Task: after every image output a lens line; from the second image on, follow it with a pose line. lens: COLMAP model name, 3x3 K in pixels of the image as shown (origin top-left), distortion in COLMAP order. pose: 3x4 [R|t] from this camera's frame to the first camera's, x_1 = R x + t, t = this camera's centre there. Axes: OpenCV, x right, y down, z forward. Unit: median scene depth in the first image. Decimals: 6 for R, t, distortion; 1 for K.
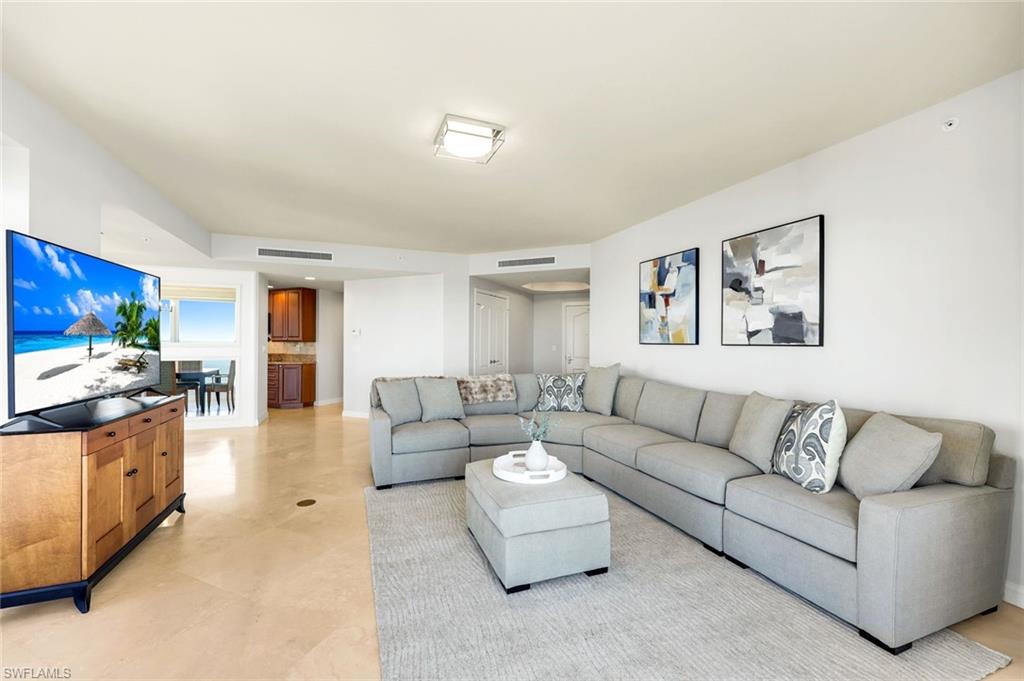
lens RADIAL K [[413.9, 0, 511.5], [0, 413.9, 342.3], [0, 0, 1]] dist [-0.000264, 0.000002]
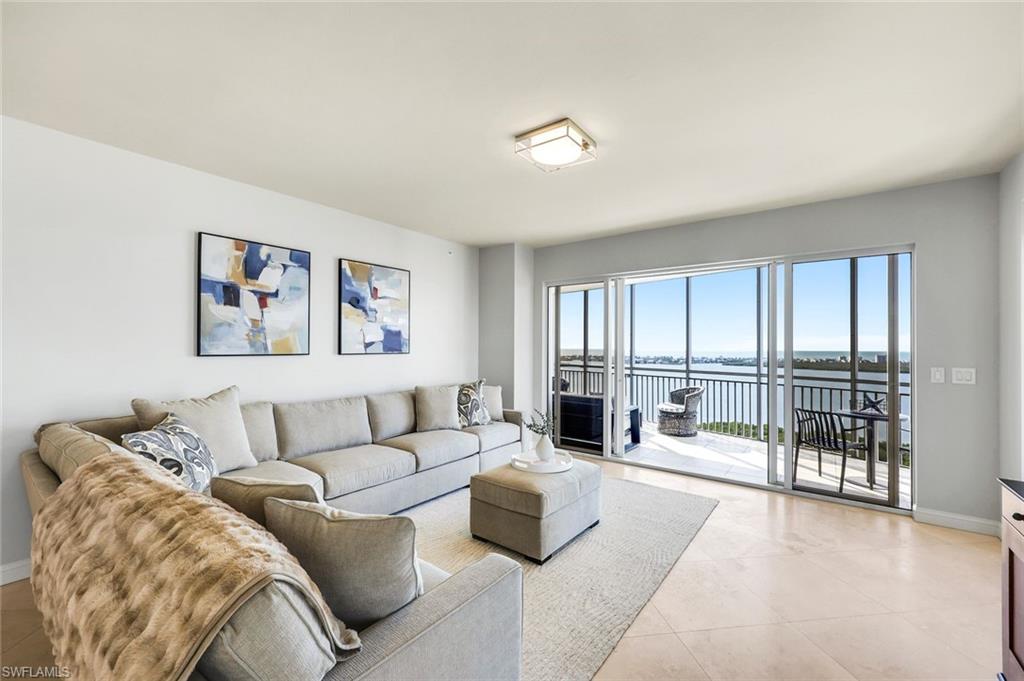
lens RADIAL K [[413.9, 0, 512.9], [0, 413.9, 343.2], [0, 0, 1]] dist [-0.000264, 0.000002]
pose [[-0.515326, 0.004982, 0.856980, -0.662426], [-0.000955, 0.999979, -0.006387, -0.016832], [-0.856994, -0.004110, -0.515310, 1.197457]]
